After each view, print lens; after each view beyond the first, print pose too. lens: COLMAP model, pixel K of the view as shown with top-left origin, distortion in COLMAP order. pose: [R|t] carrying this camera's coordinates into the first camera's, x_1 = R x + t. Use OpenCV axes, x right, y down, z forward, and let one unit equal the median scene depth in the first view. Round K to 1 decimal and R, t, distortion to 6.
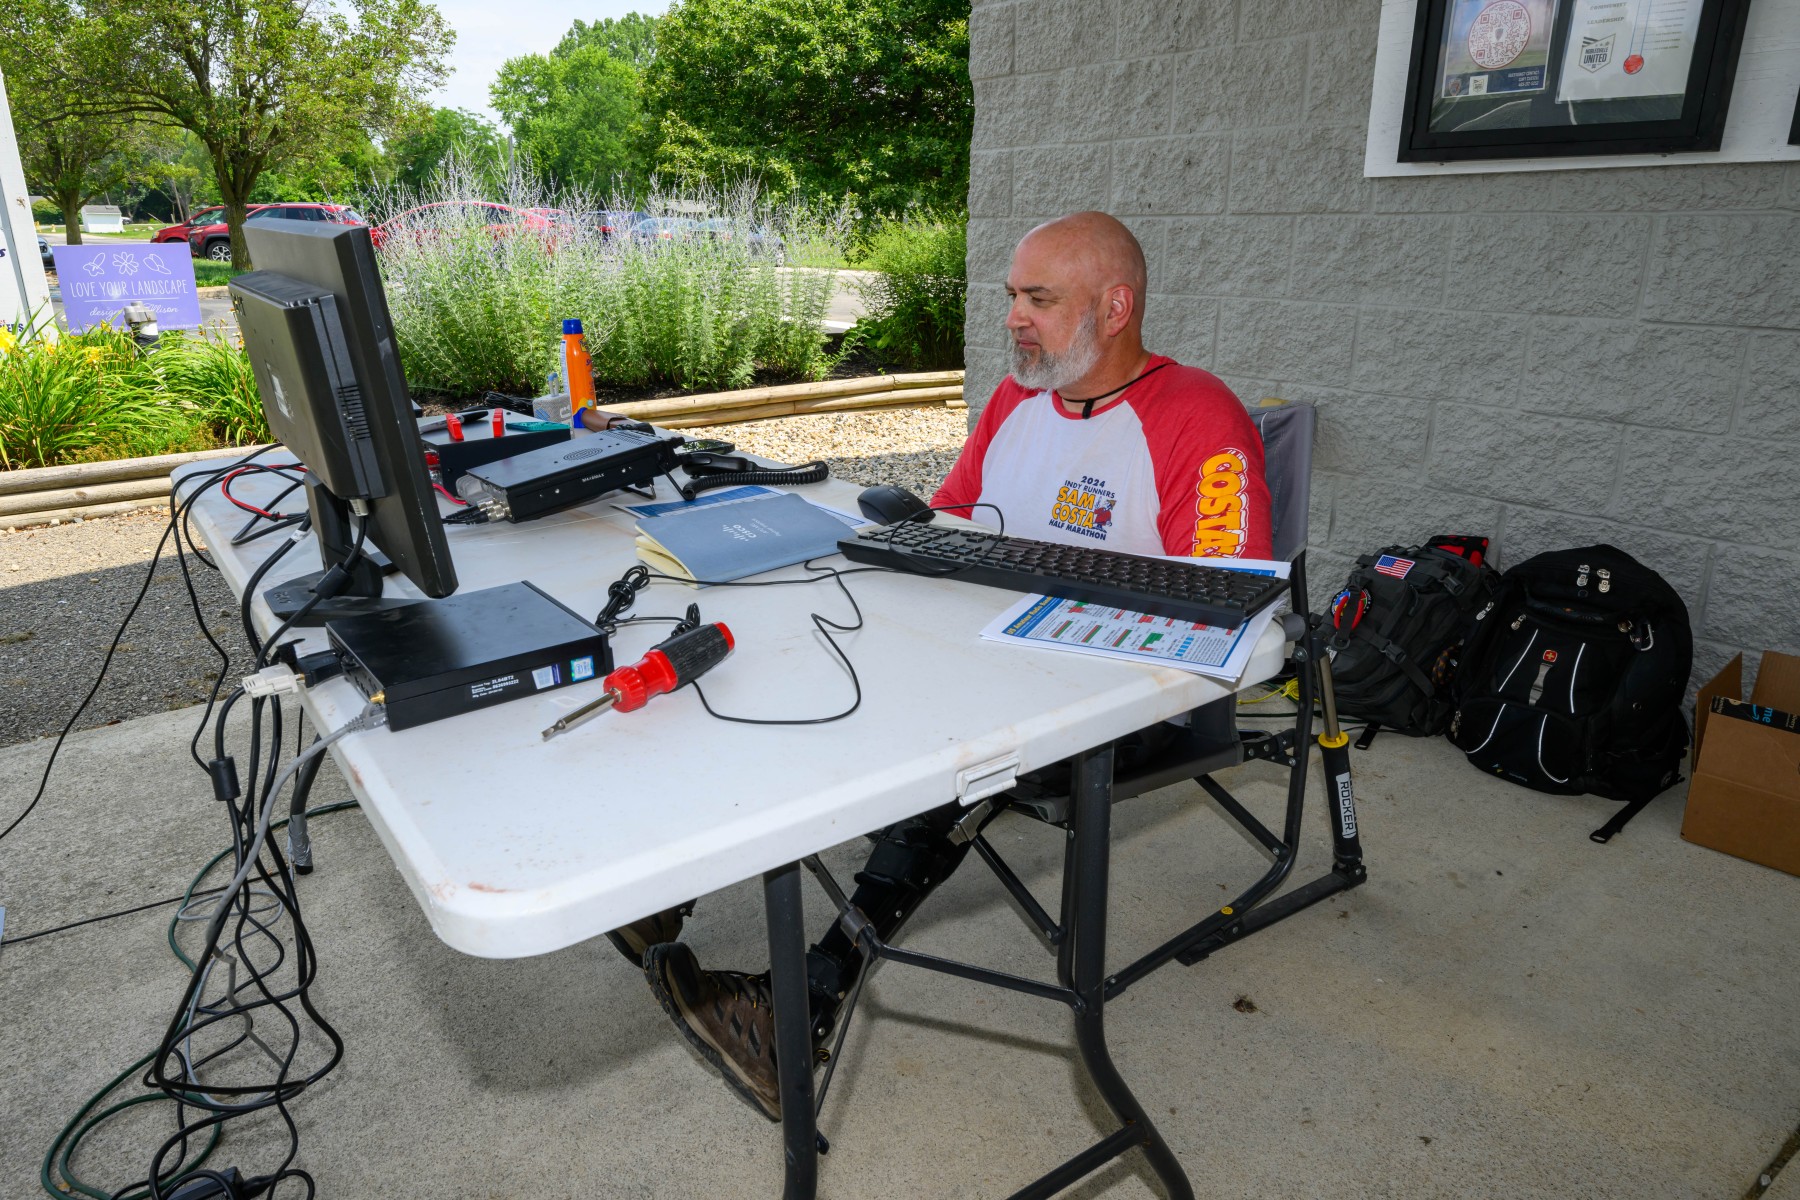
lens RADIAL K [[1184.3, 0, 890.7], [0, 1184.3, 609.8], [0, 0, 1]] dist [-0.003742, 0.002805]
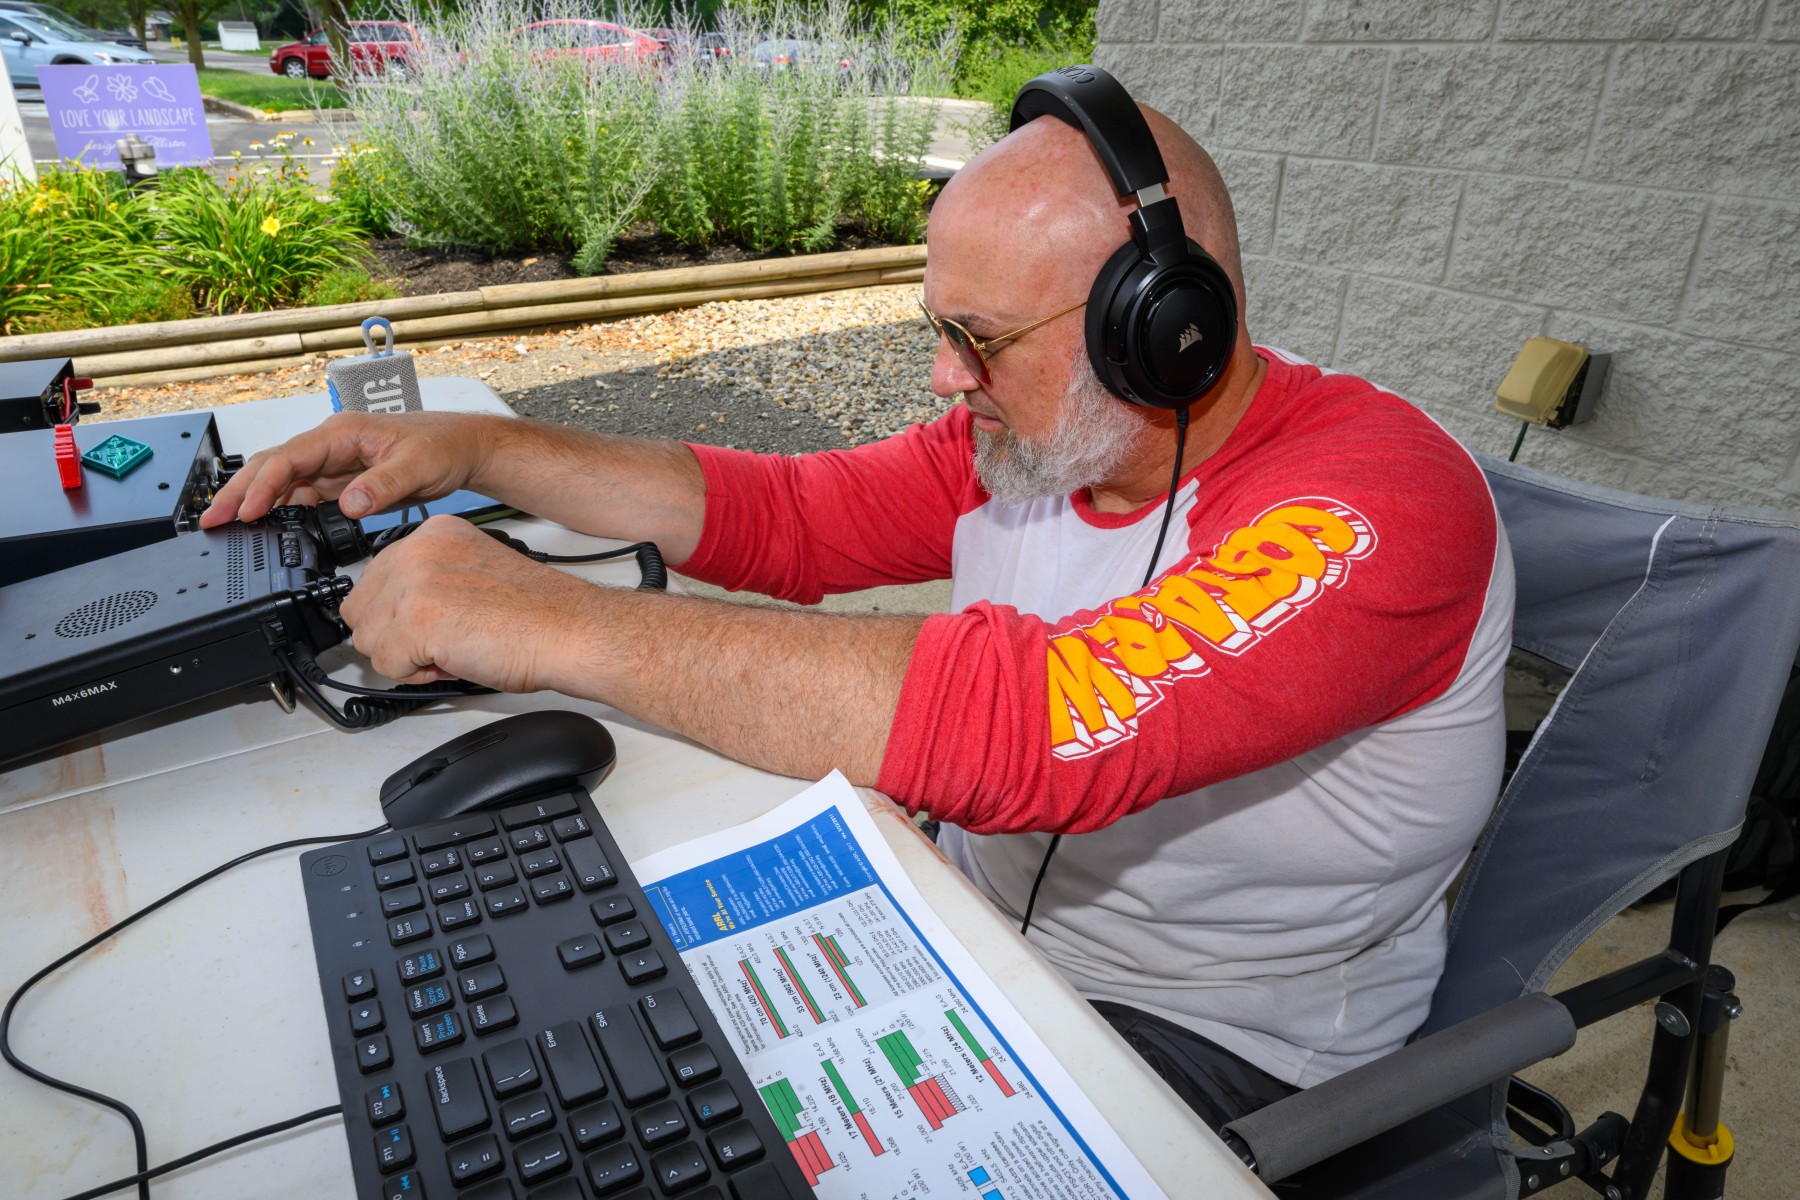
lens RADIAL K [[1184.3, 0, 882.1], [0, 1184.3, 596.5], [0, 0, 1]] dist [-0.003742, 0.002805]
pose [[0.993786, 0.054727, -0.096929, 0.030969], [-0.042792, 0.991707, 0.121189, -0.098143], [0.102758, -0.116288, 0.987886, 0.294804]]
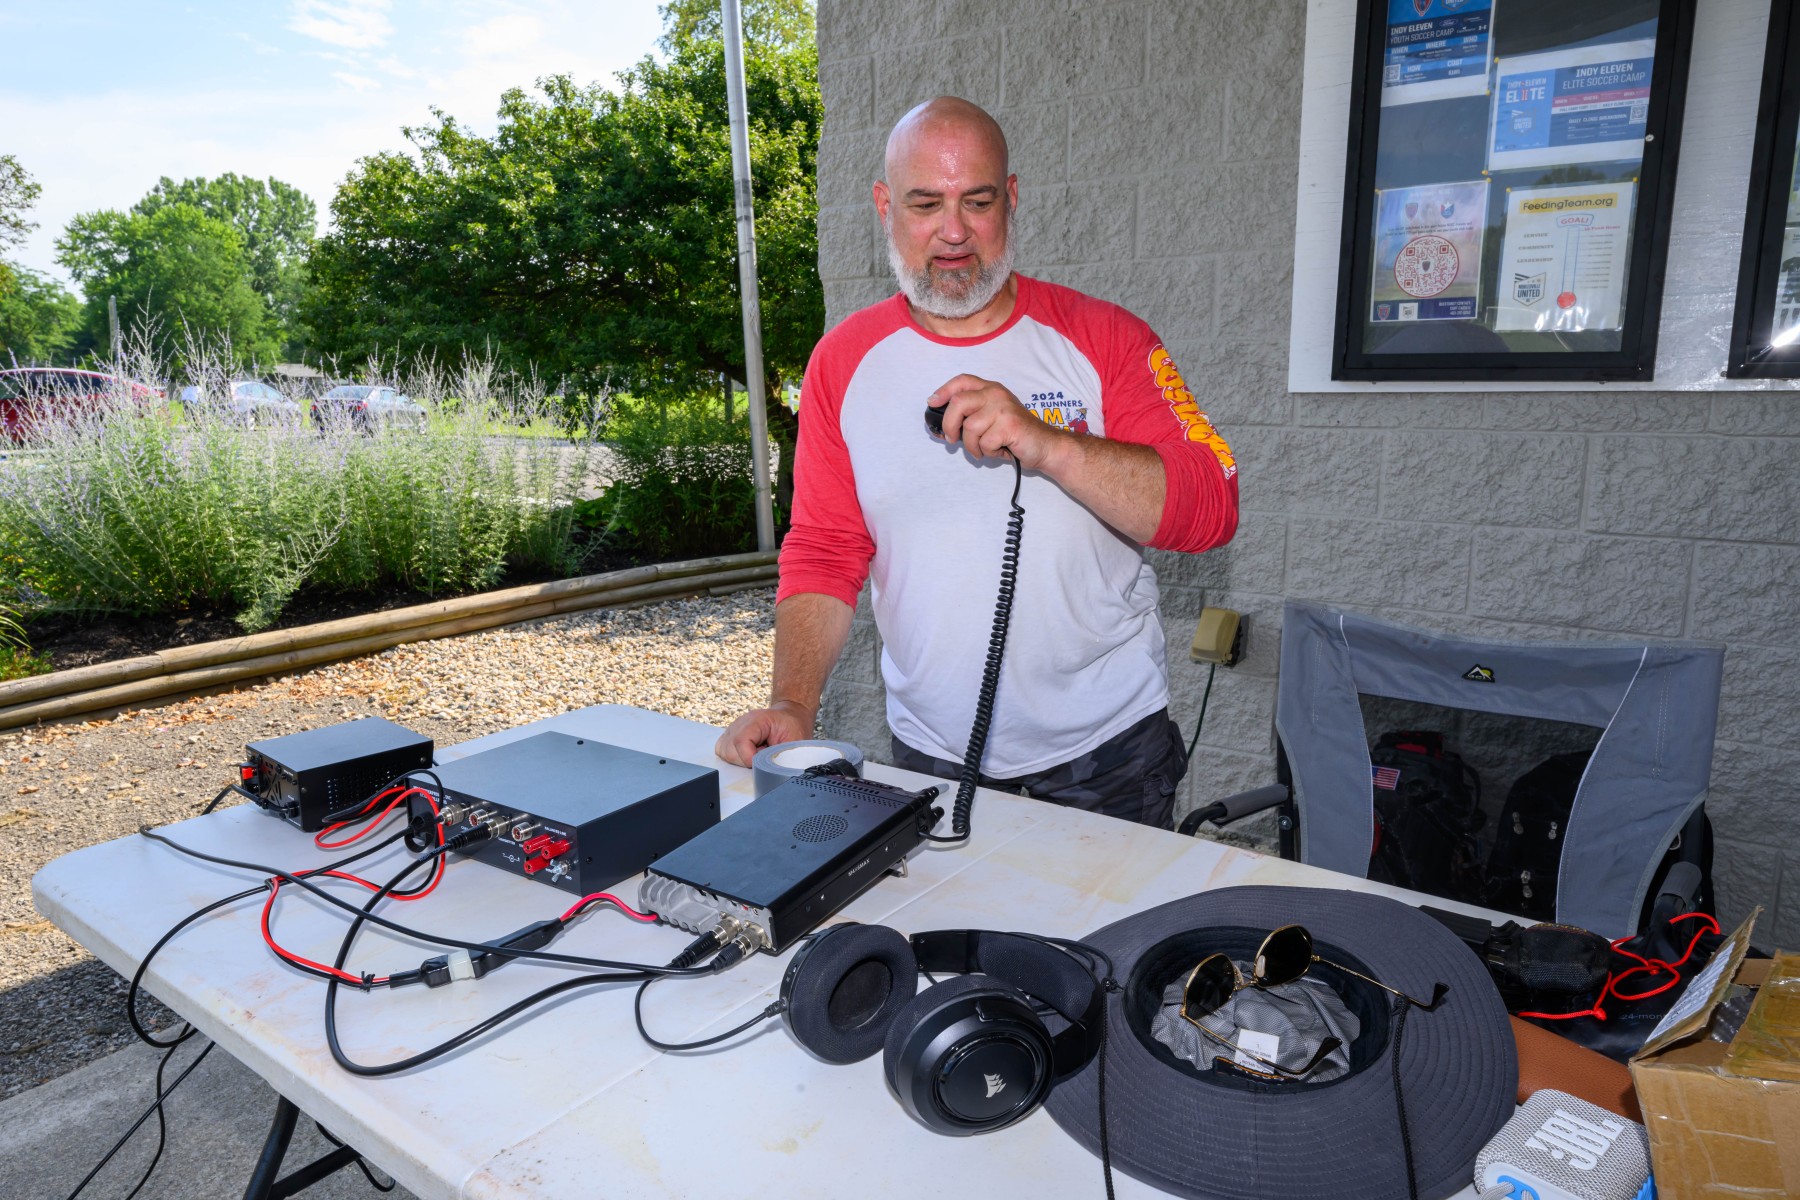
lens RADIAL K [[1184.3, 0, 898.0], [0, 1184.3, 606.7], [0, 0, 1]] dist [-0.003742, 0.002805]
pose [[0.954344, -0.051911, 0.294163, -0.204706], [0.090609, 0.988693, -0.119483, -0.084096], [-0.284635, 0.140682, 0.948257, 0.144431]]
